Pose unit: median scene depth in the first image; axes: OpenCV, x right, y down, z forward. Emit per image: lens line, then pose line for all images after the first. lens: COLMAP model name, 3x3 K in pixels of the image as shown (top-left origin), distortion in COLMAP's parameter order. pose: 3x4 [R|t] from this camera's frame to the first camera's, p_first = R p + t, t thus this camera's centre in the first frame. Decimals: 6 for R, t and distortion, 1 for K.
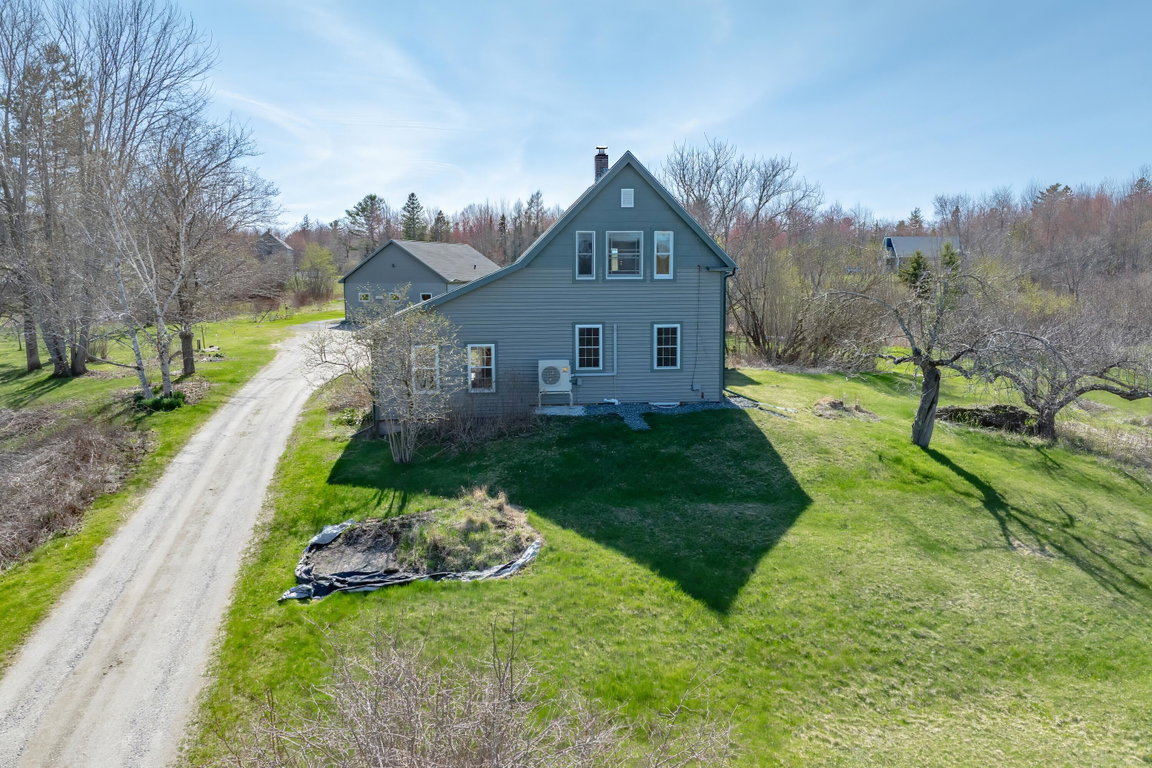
lens RADIAL K [[809.8, 0, 574.6], [0, 809.8, 383.6], [0, 0, 1]] dist [-0.033764, -0.000339]
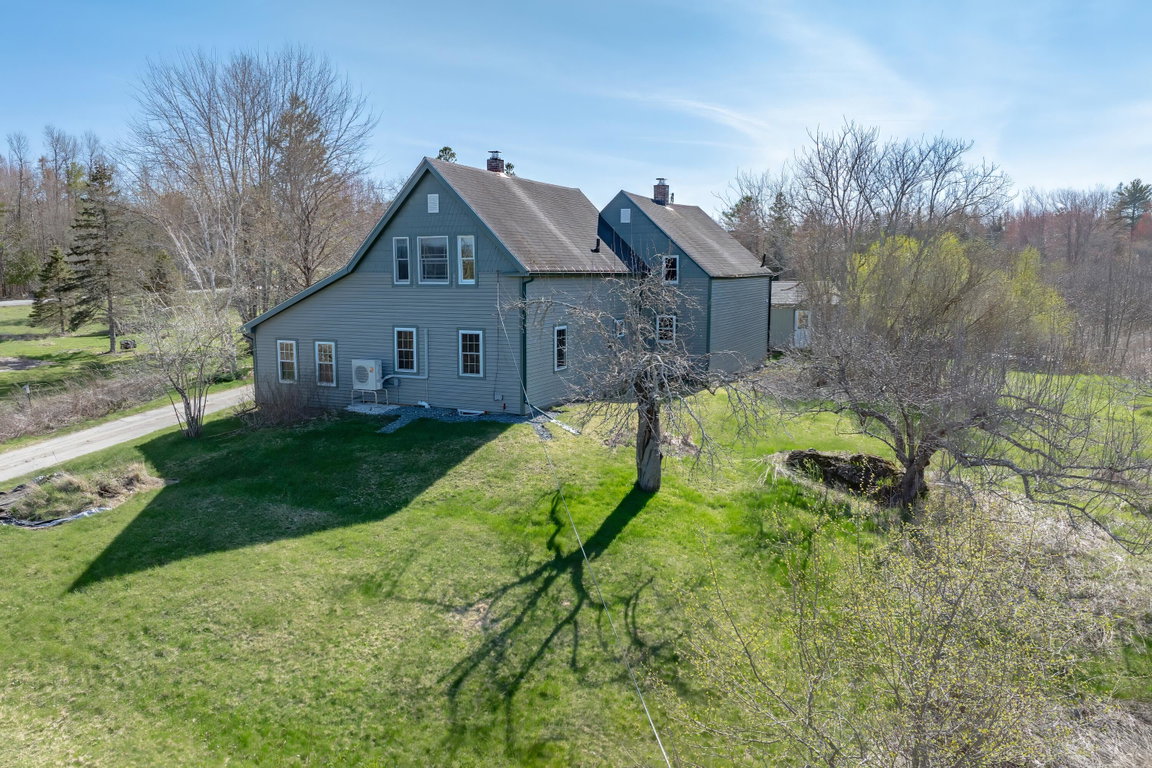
lens RADIAL K [[809.8, 0, 575.0], [0, 809.8, 383.5], [0, 0, 1]] dist [-0.033764, -0.000339]
pose [[0.855902, 0.072618, -0.512015, 0.739097], [-0.072549, 0.997161, 0.020150, -0.039085], [0.512025, 0.019900, 0.858740, 0.229656]]
